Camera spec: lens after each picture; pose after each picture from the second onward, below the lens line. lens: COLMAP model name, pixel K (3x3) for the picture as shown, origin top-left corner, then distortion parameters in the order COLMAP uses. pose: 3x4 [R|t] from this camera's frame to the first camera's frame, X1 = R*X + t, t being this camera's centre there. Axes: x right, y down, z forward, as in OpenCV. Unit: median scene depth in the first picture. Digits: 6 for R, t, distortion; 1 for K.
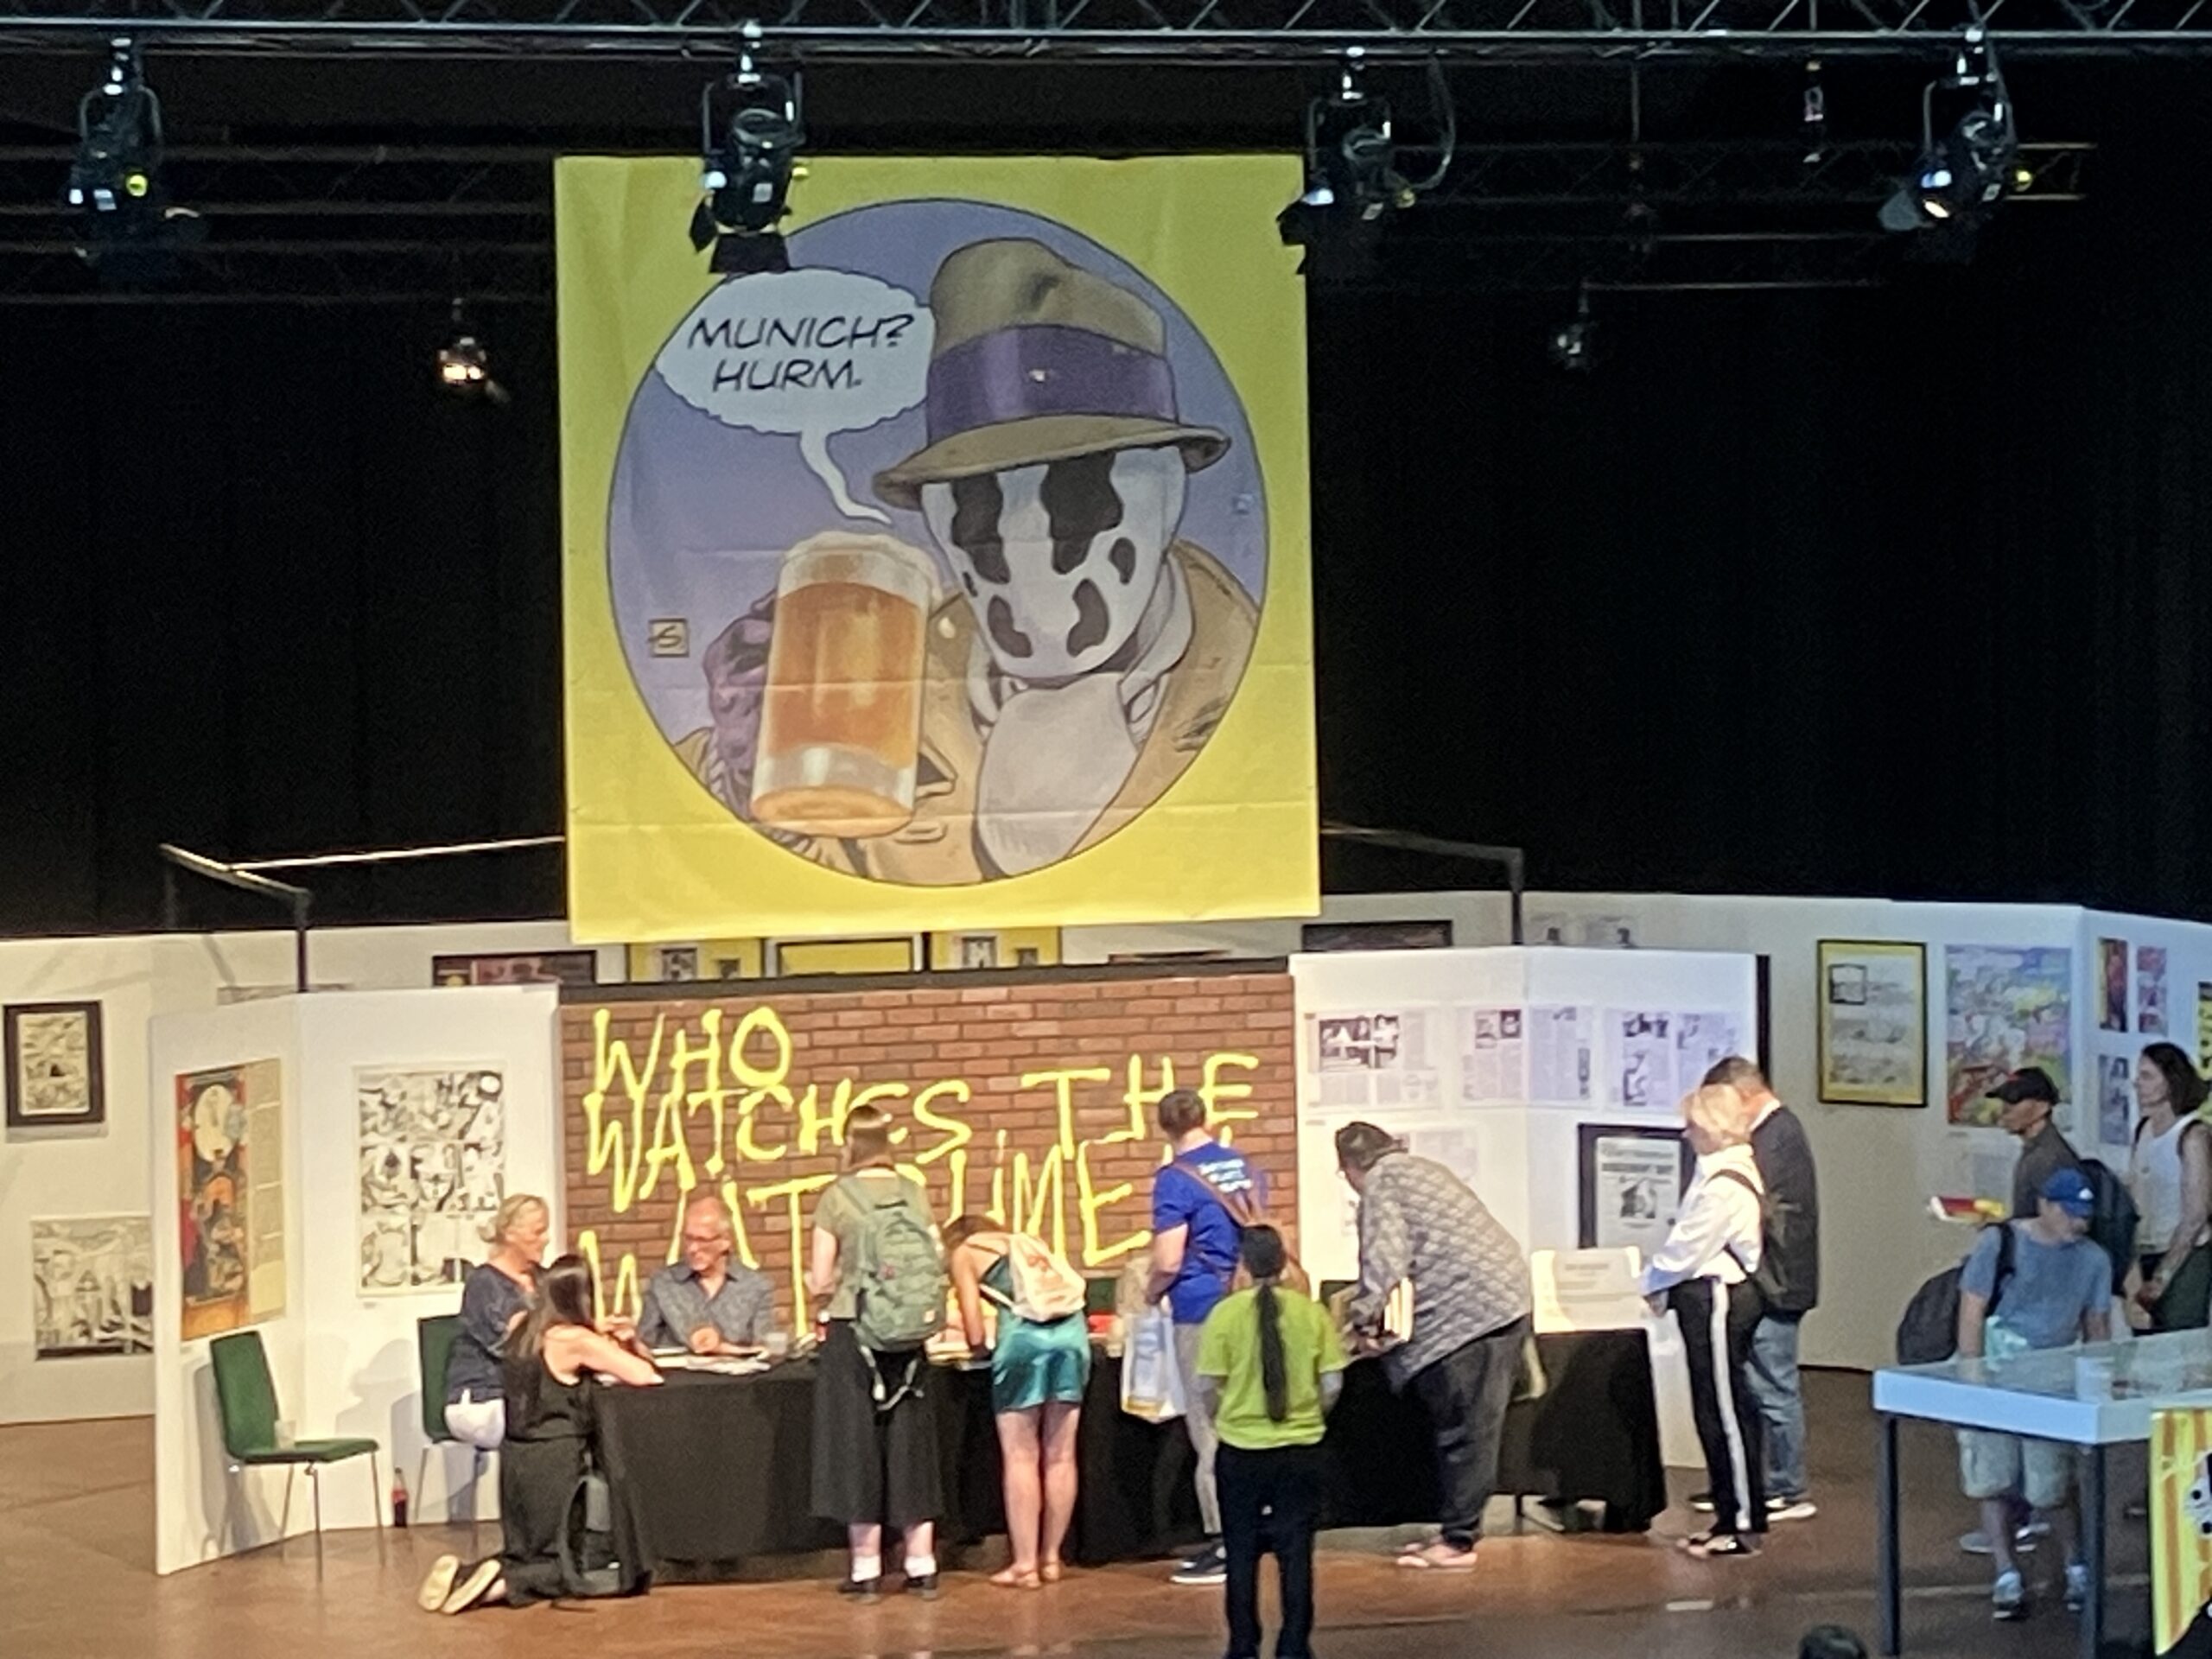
lens RADIAL K [[6513.1, 0, 1106.9], [0, 6513.1, 830.0], [0, 0, 1]] dist [0.594196, 0.000000]
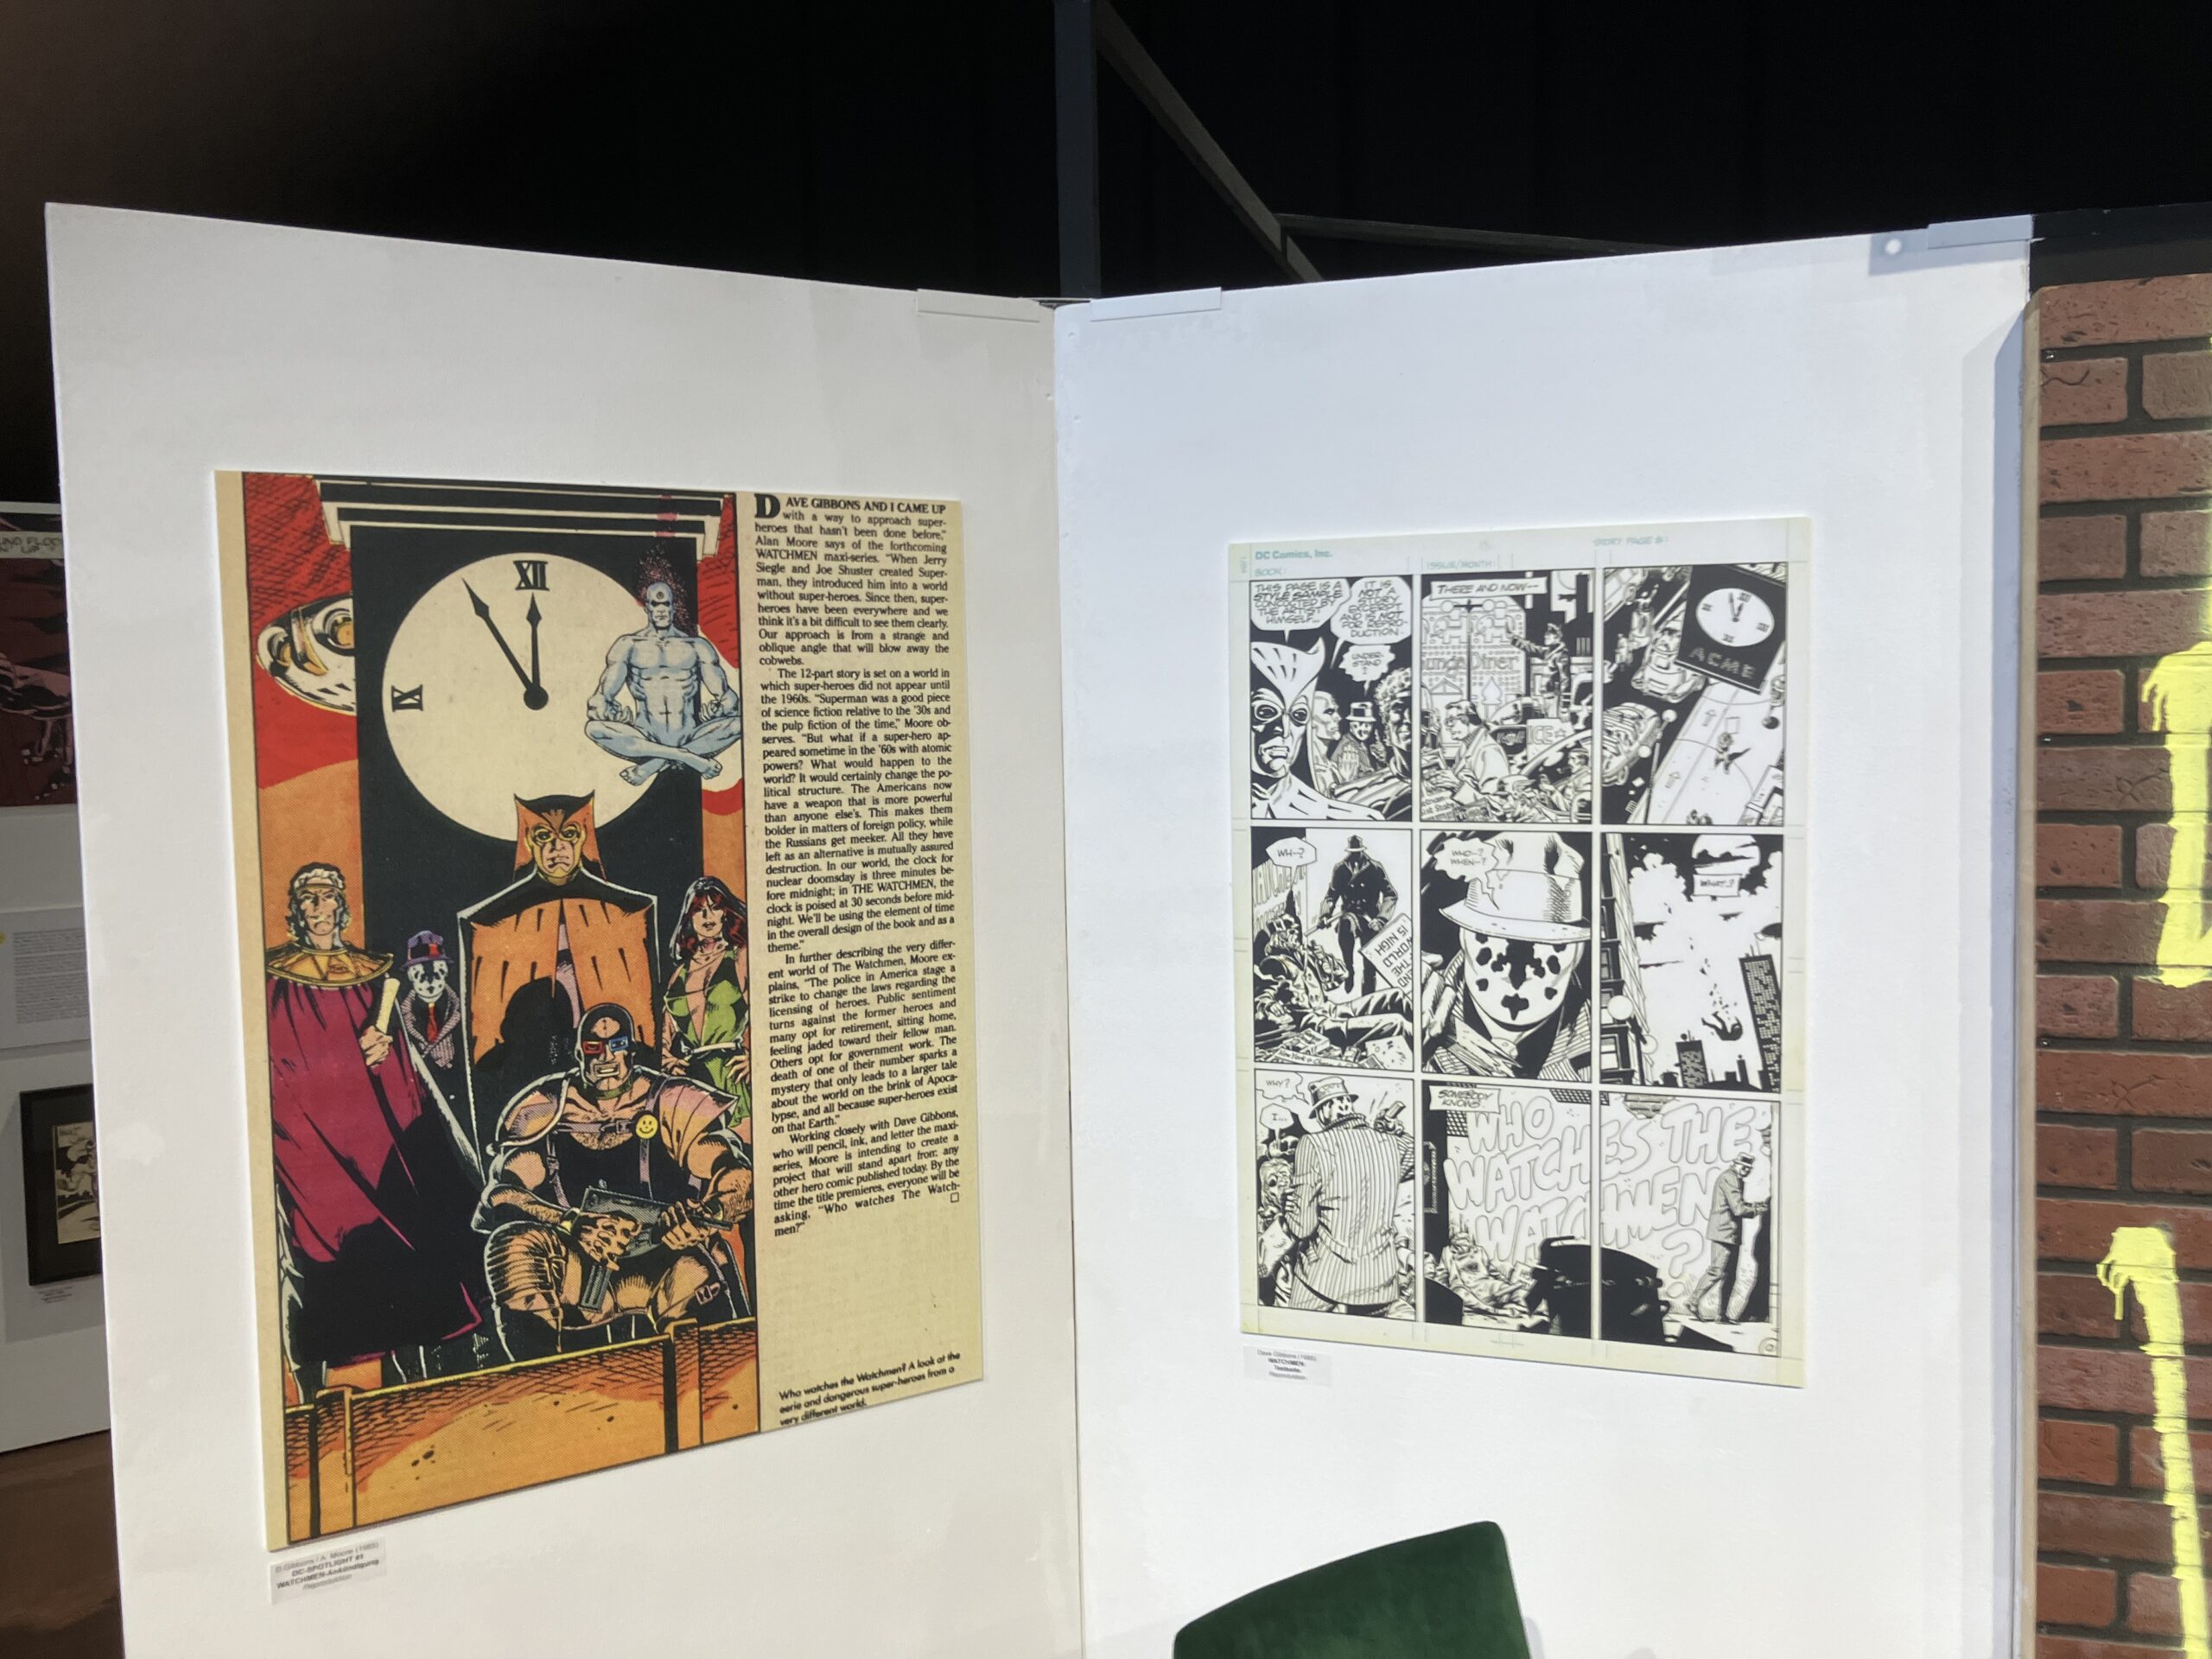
lens RADIAL K [[1821.1, 0, 1109.1], [0, 1821.1, 822.3], [0, 0, 1]] dist [0.044944, -0.007563]
pose [[0.823312, 0.037959, -0.566318, -0.072951], [-0.023673, 0.999189, 0.032559, 0.045359], [0.567095, -0.013400, 0.823543, 0.927384]]
